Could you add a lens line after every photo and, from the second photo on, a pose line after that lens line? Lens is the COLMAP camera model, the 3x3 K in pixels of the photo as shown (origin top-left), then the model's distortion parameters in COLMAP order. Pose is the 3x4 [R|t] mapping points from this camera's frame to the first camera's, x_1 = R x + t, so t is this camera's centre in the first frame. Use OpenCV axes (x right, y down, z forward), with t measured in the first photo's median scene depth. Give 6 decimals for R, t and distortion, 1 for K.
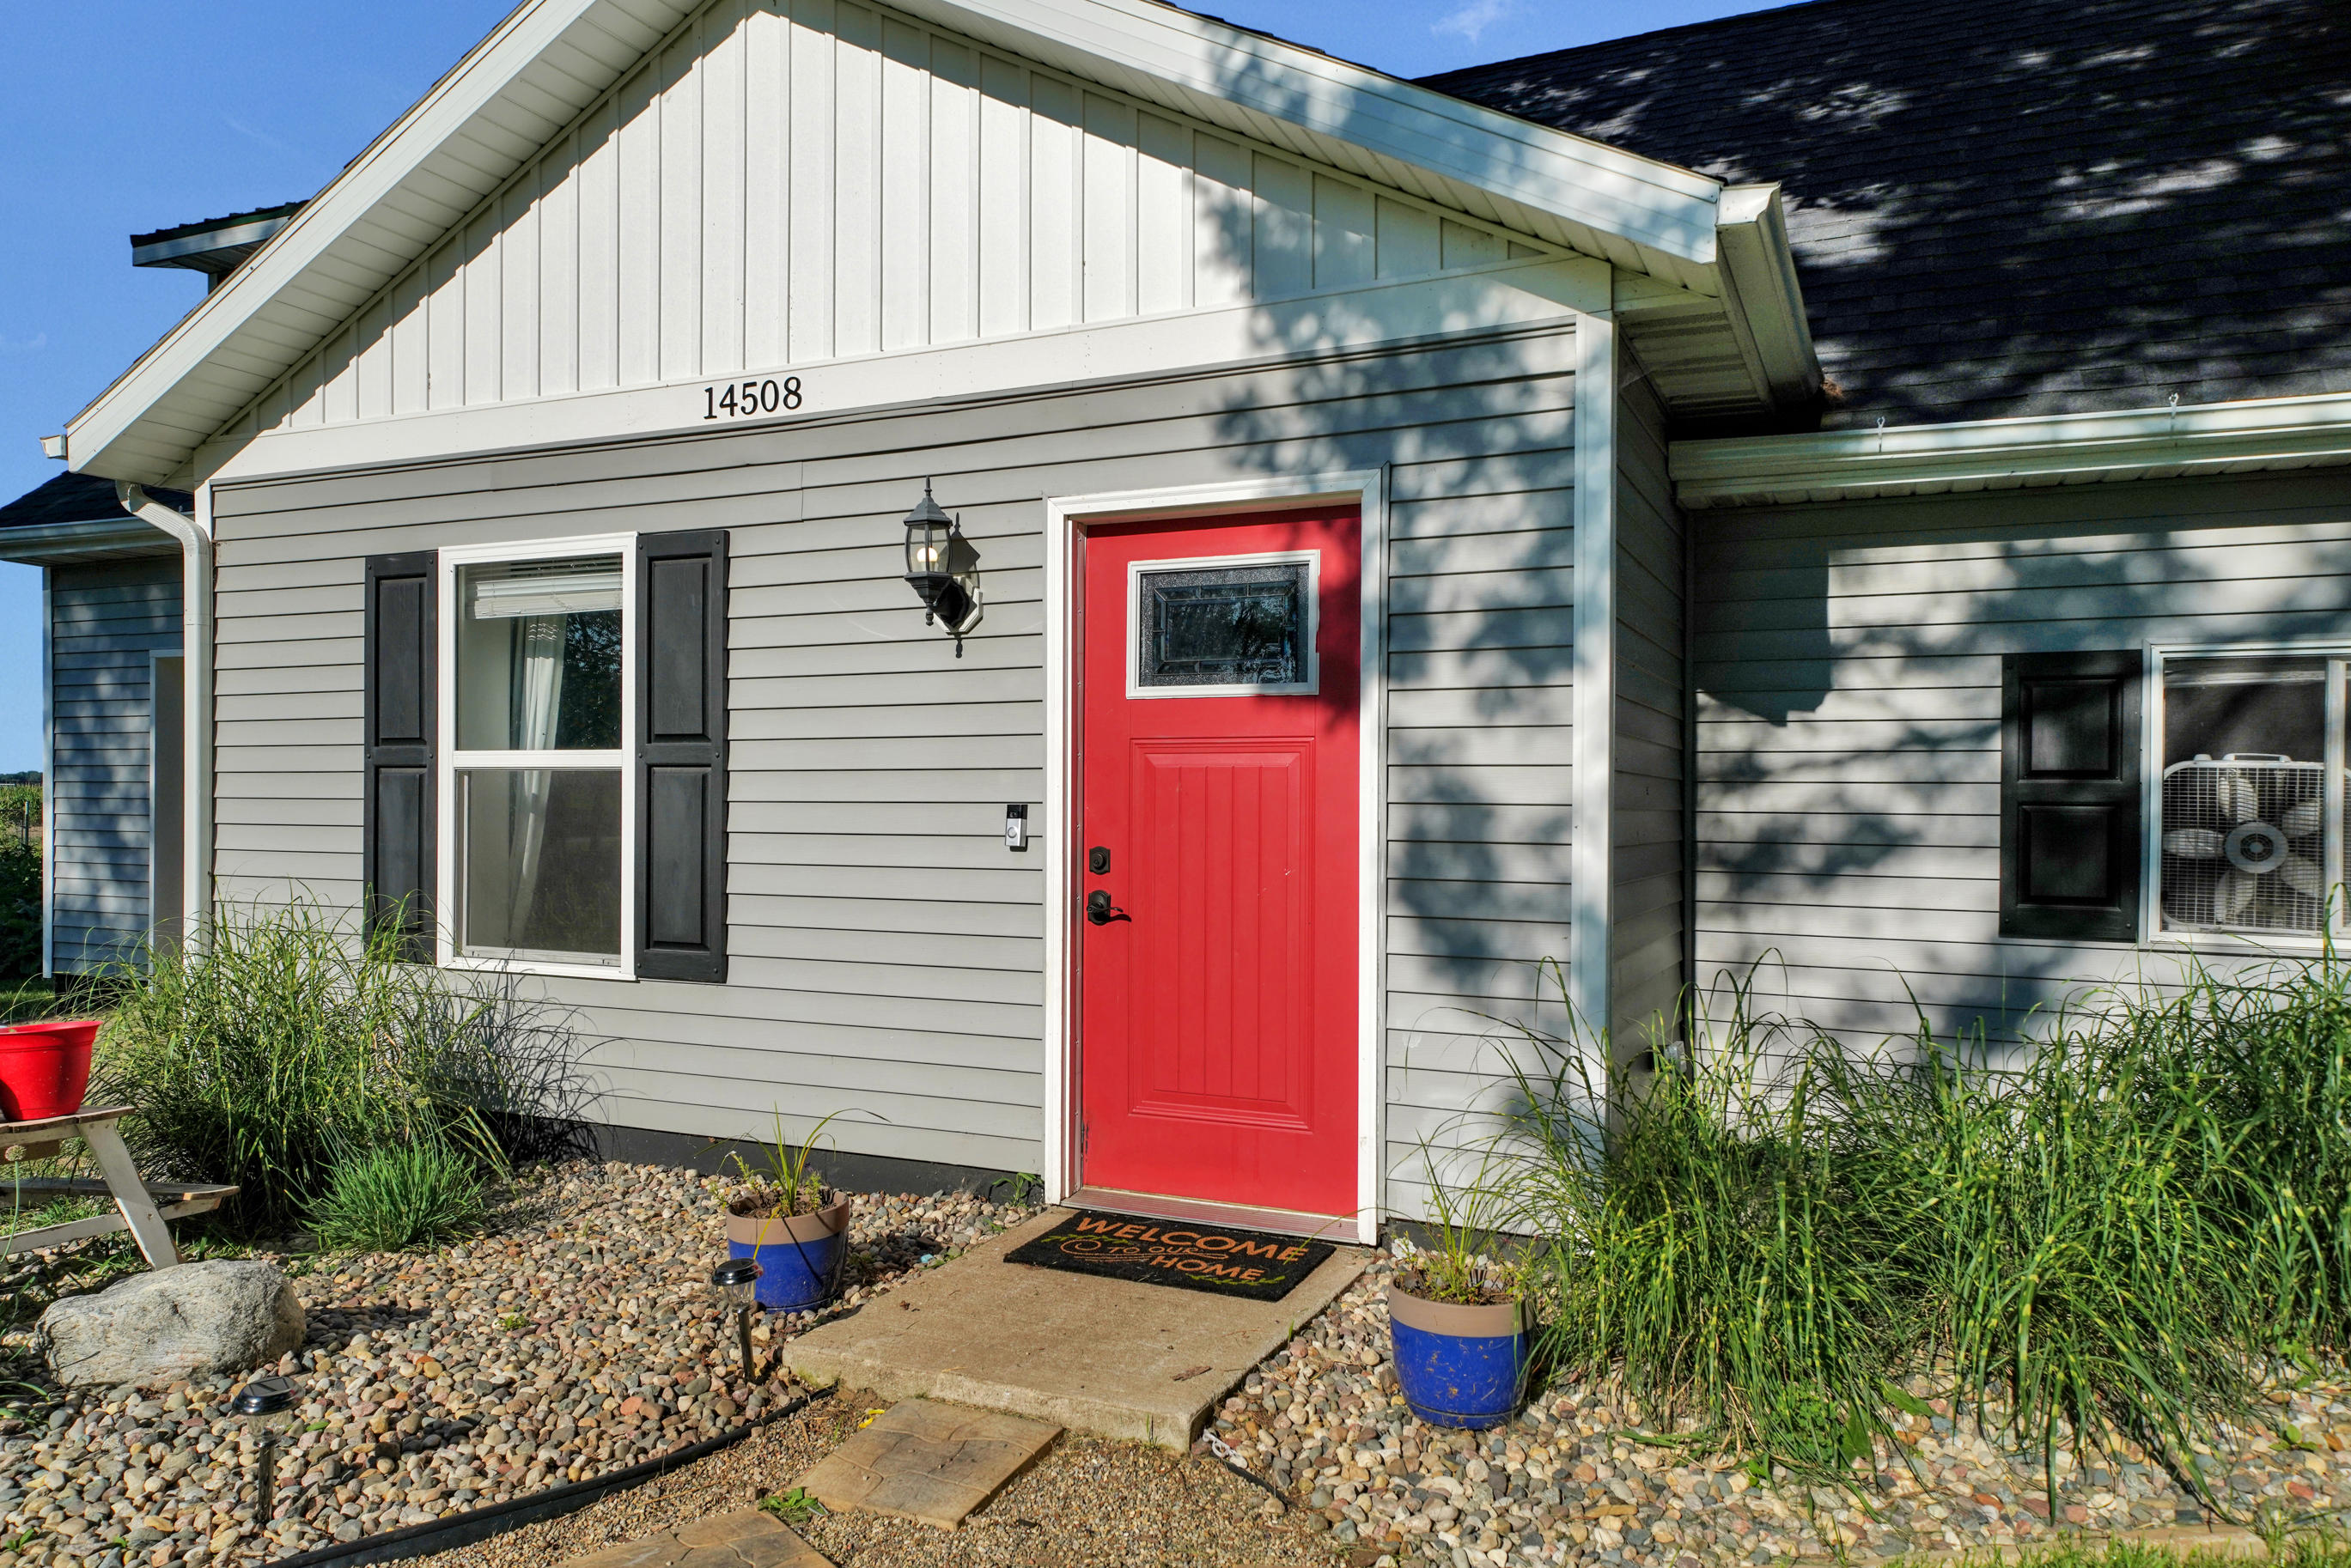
lens RADIAL K [[1562.3, 0, 1171.1], [0, 1562.3, 794.0], [0, 0, 1]] dist [0.022910, -0.000106]
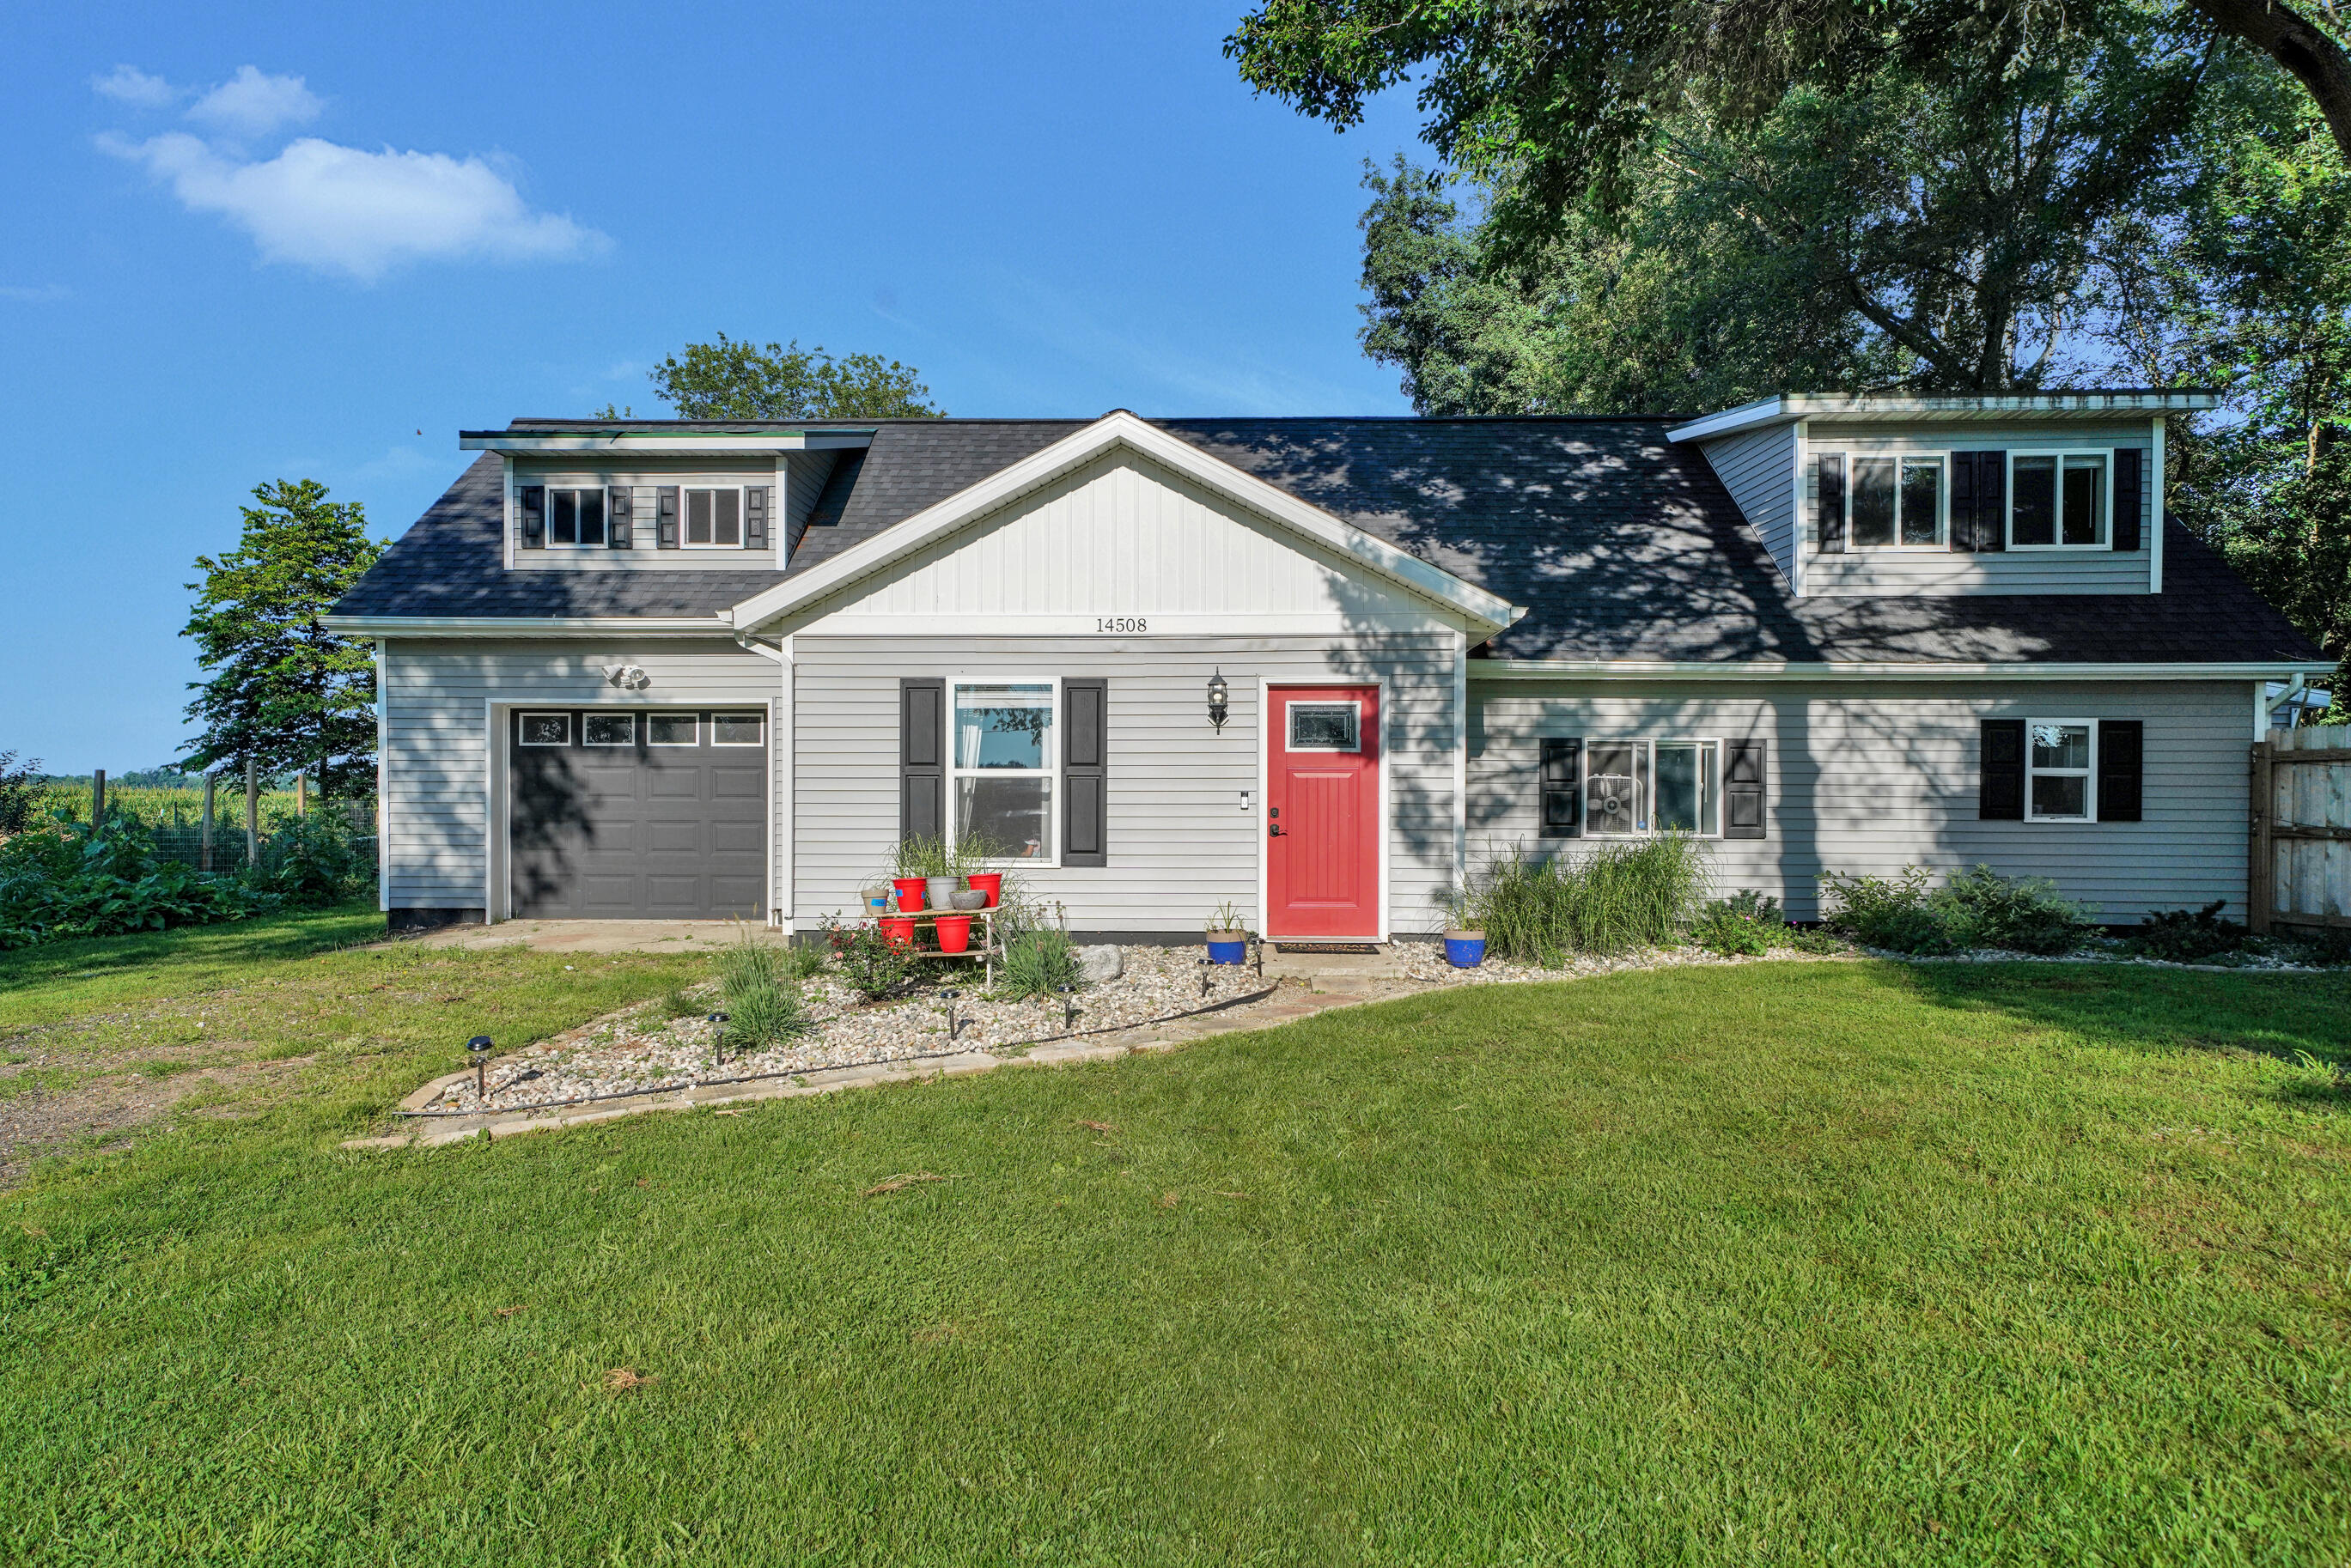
lens RADIAL K [[1368.3, 0, 1177.9], [0, 1368.3, 781.7], [0, 0, 1]] dist [0.003480, 0.000300]
pose [[0.916050, 0.002604, 0.401056, -1.125588], [0.000376, 0.999973, -0.007351, 0.004815], [-0.401064, 0.006885, 0.916024, -1.055465]]
